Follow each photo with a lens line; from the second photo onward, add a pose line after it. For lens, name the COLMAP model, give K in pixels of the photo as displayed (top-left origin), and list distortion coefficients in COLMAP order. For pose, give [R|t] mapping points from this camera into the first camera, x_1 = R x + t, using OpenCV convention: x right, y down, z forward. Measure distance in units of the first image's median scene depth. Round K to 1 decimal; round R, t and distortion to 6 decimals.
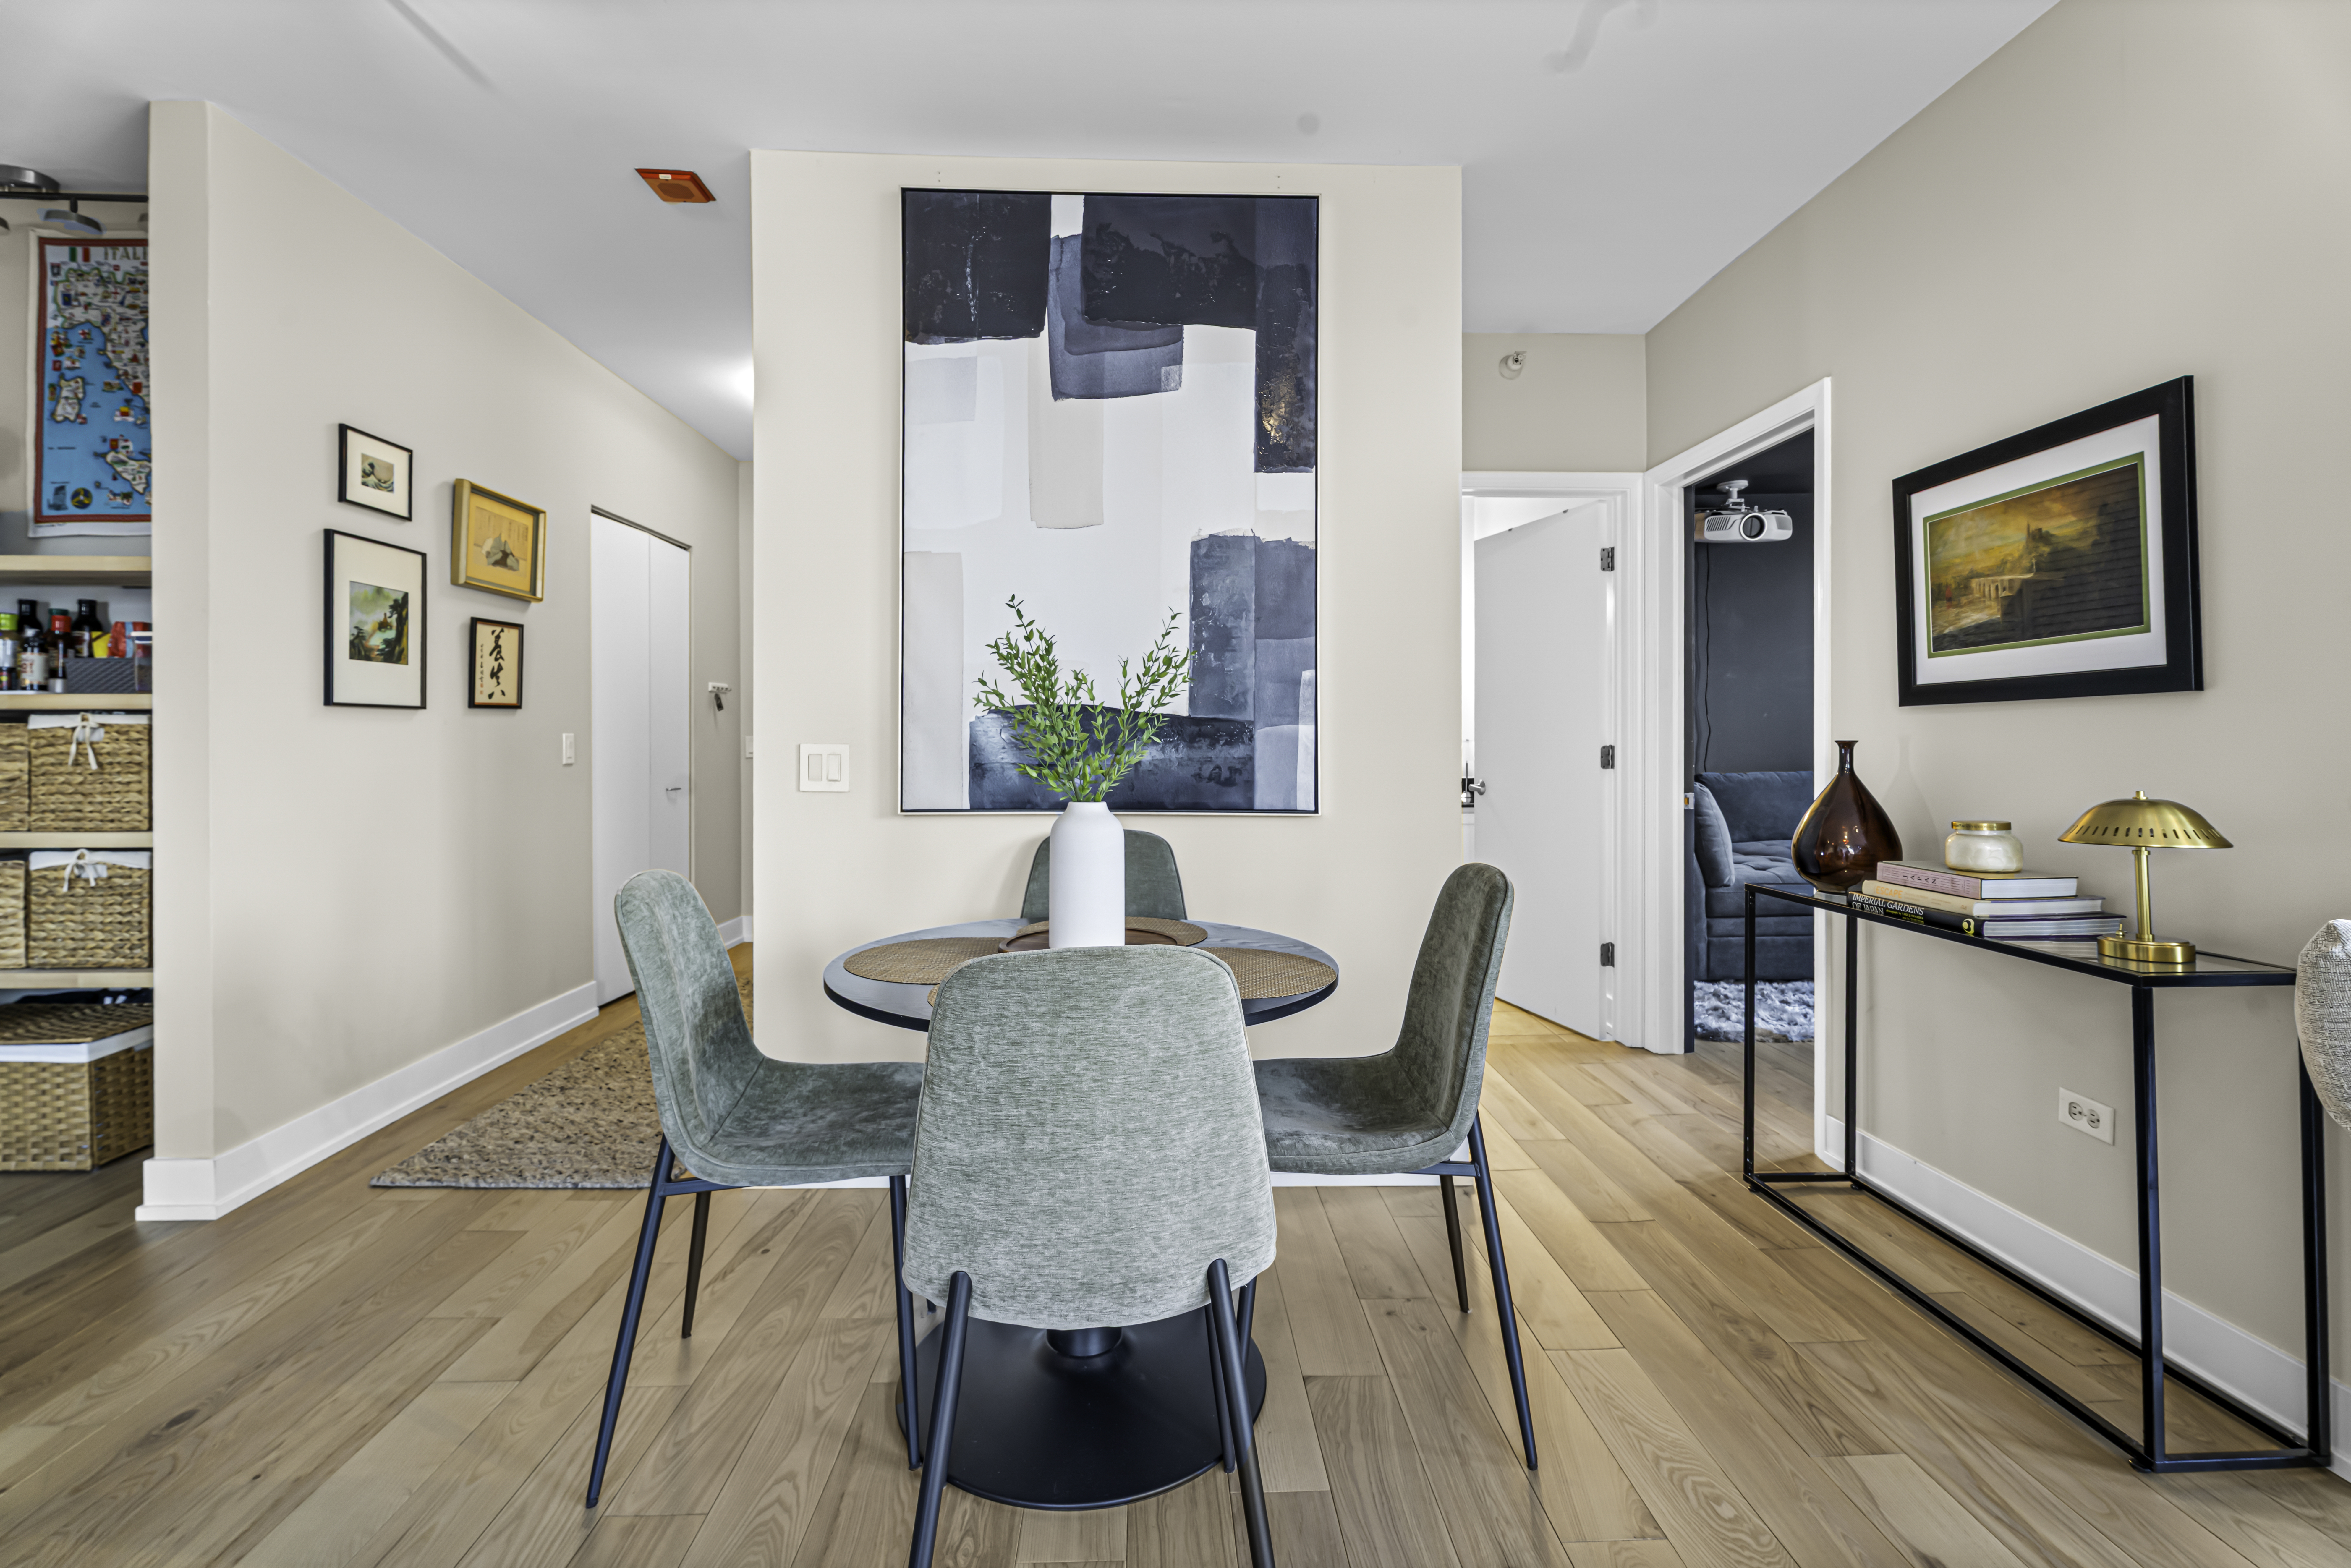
lens RADIAL K [[1052.1, 0, 1173.7], [0, 1052.1, 740.3], [0, 0, 1]] dist [0.000688, 0.000126]
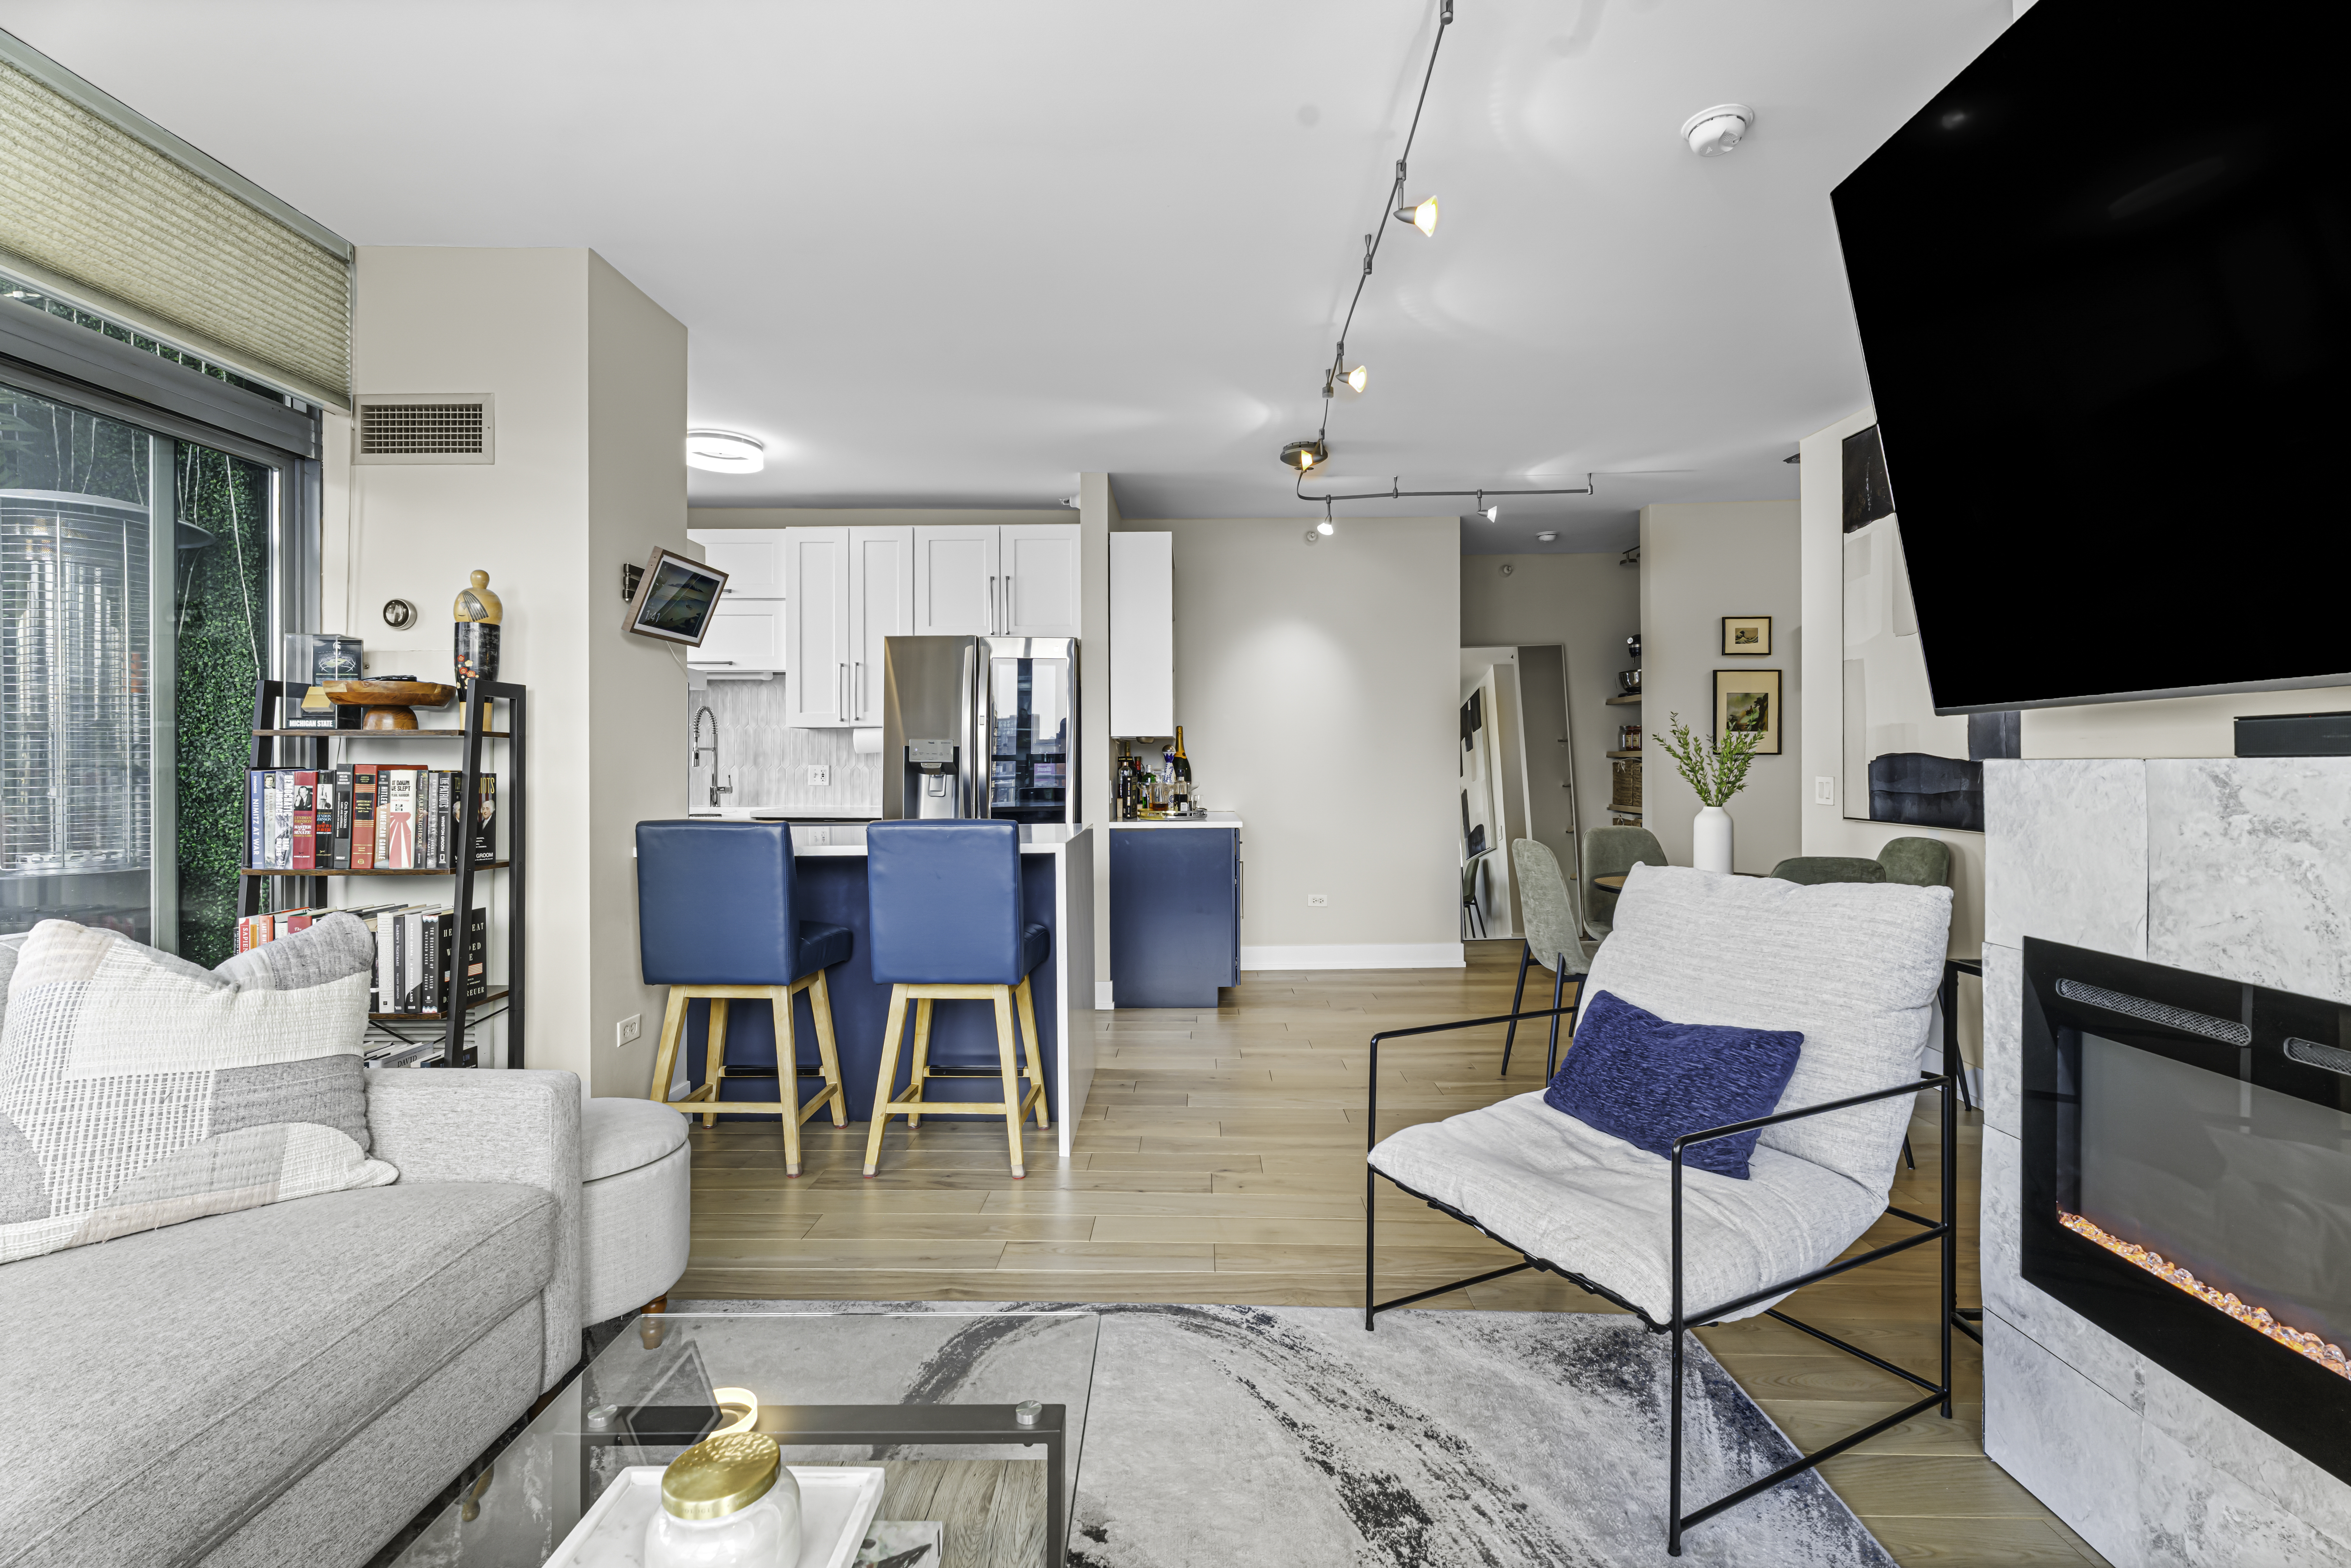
lens RADIAL K [[1069.6, 0, 1182.4], [0, 1069.6, 755.3], [0, 0, 1]] dist [0.000063, -0.000438]
pose [[-0.042341, -0.003899, -0.999096, 1.457953], [-0.002298, 0.999990, -0.003805, -0.022060], [0.999101, 0.002134, -0.042350, 0.036912]]
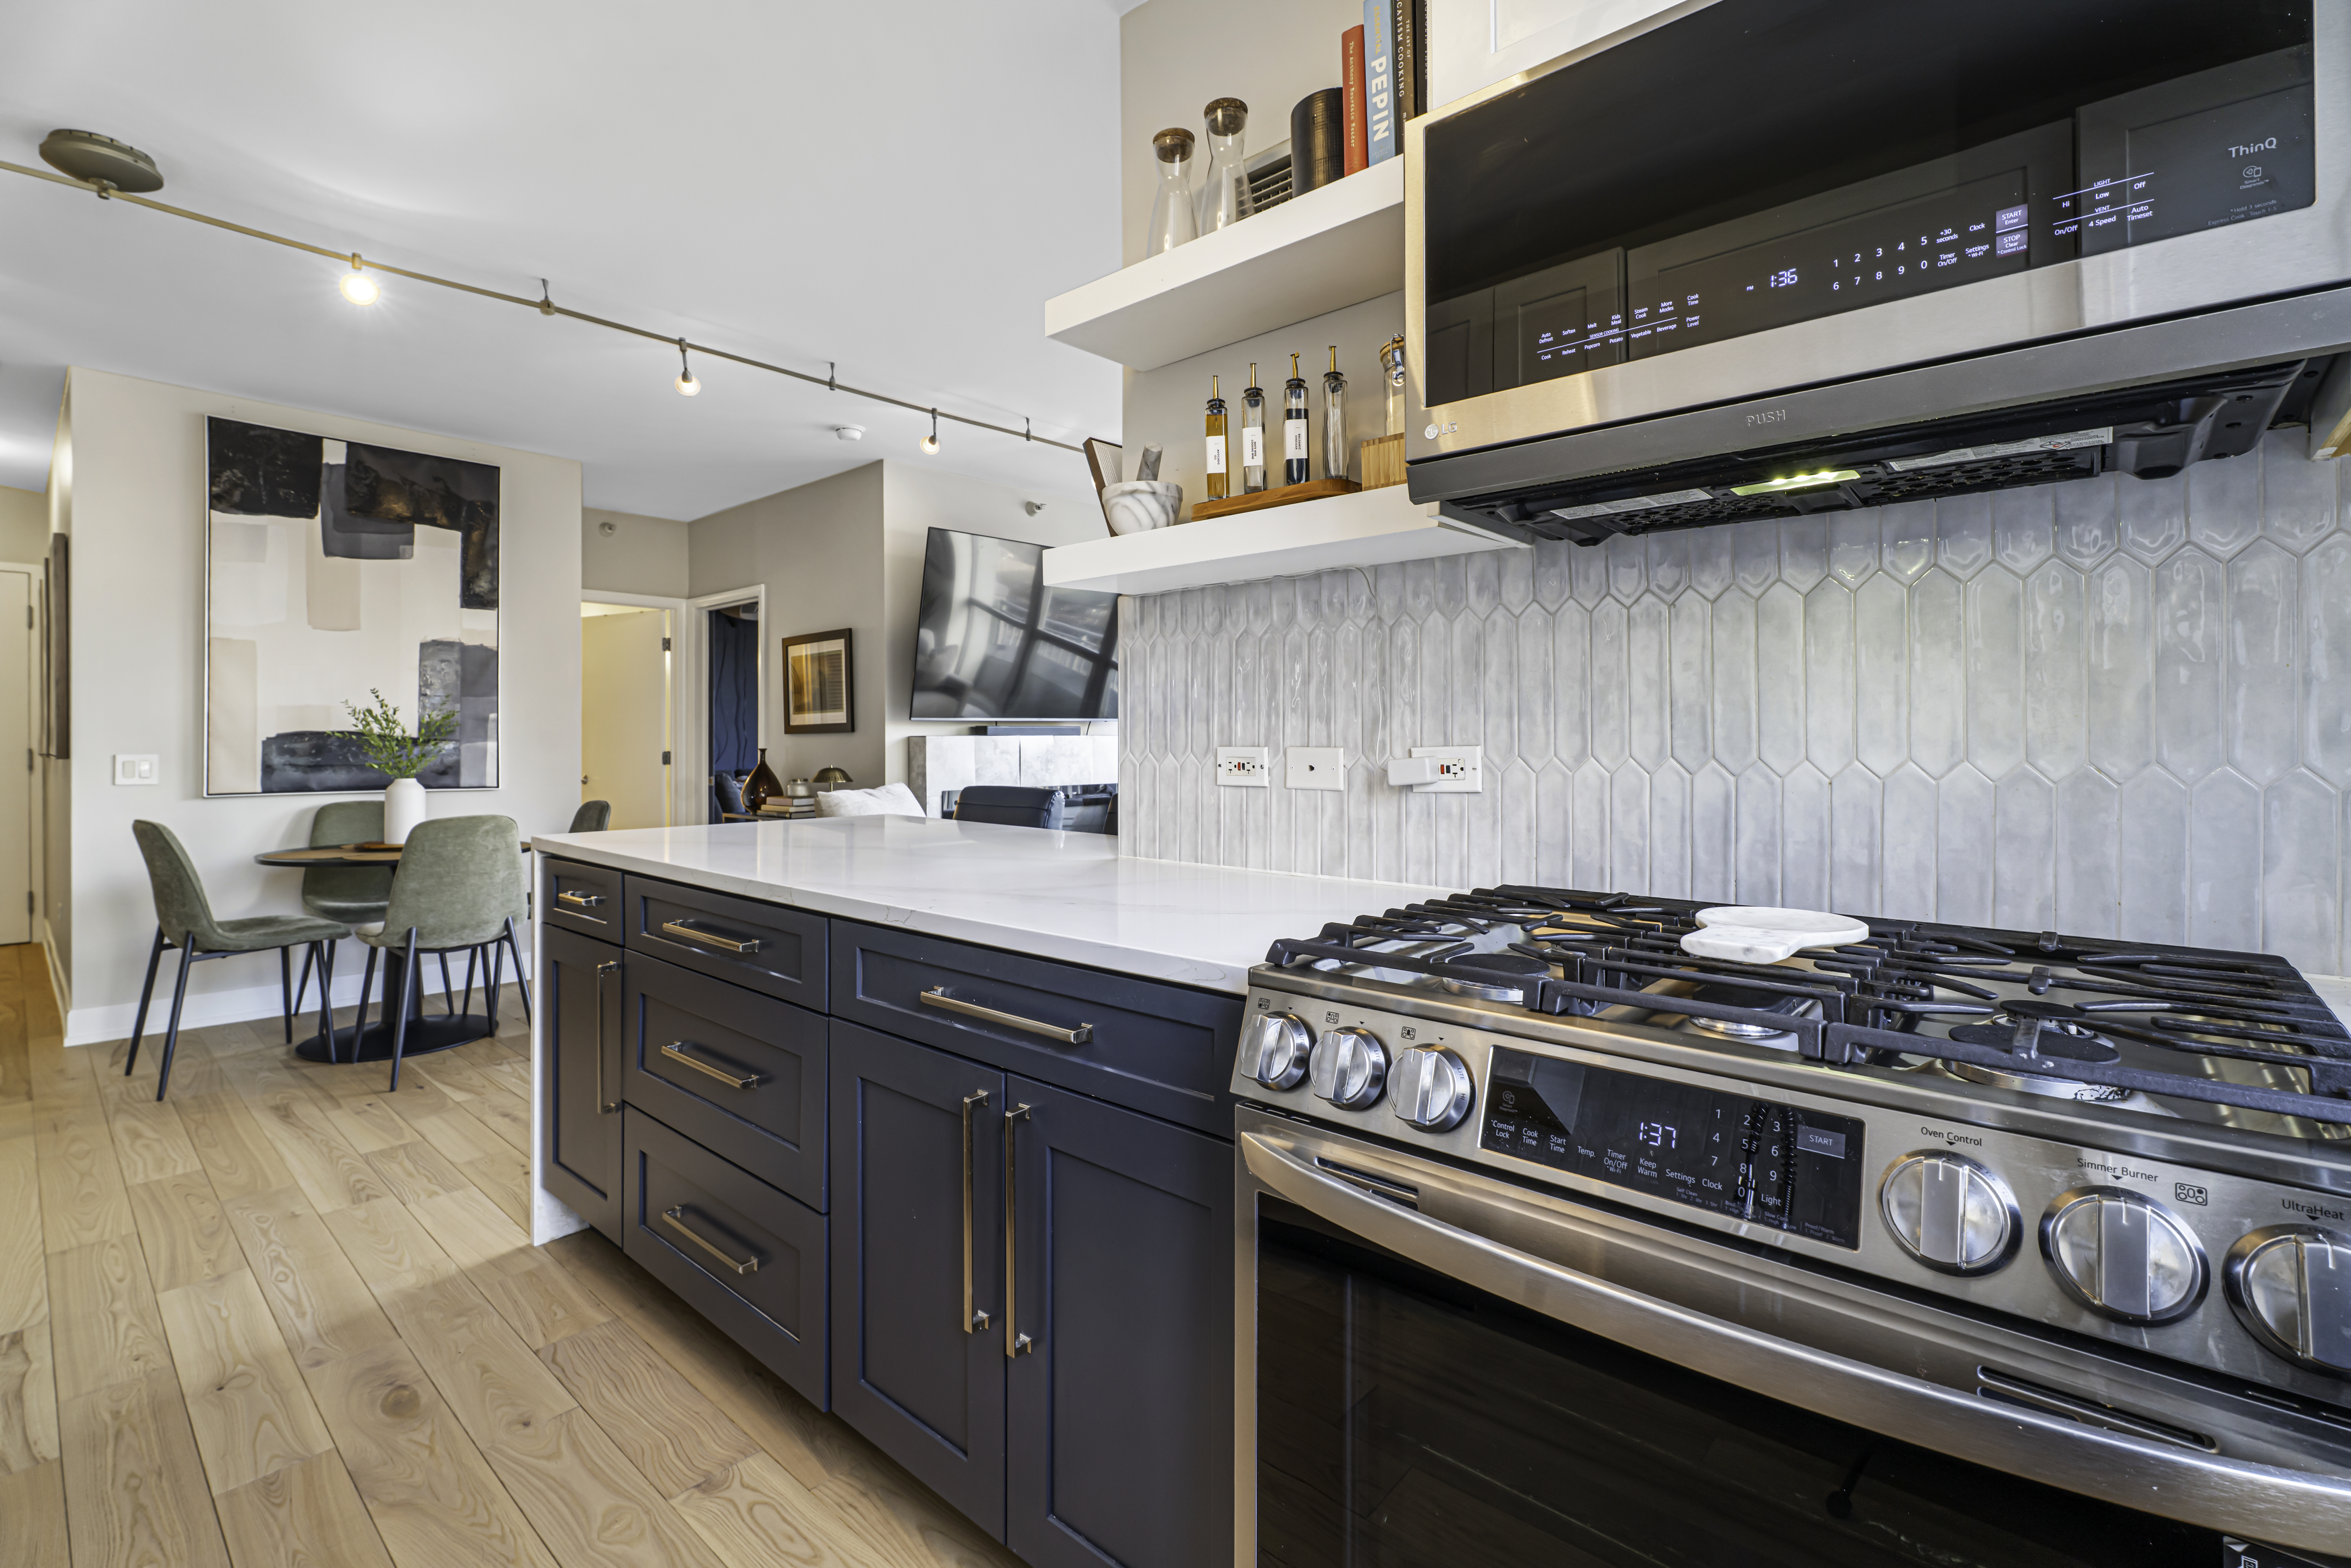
lens RADIAL K [[1052.1, 0, 1173.7], [0, 1052.1, 740.3], [0, 0, 1]] dist [0.000688, 0.000126]
pose [[0.691346, 0.000623, 0.722524, -0.401608], [0.003595, 0.999984, -0.004302, -0.005104], [-0.722515, 0.005572, 0.691333, -1.223733]]
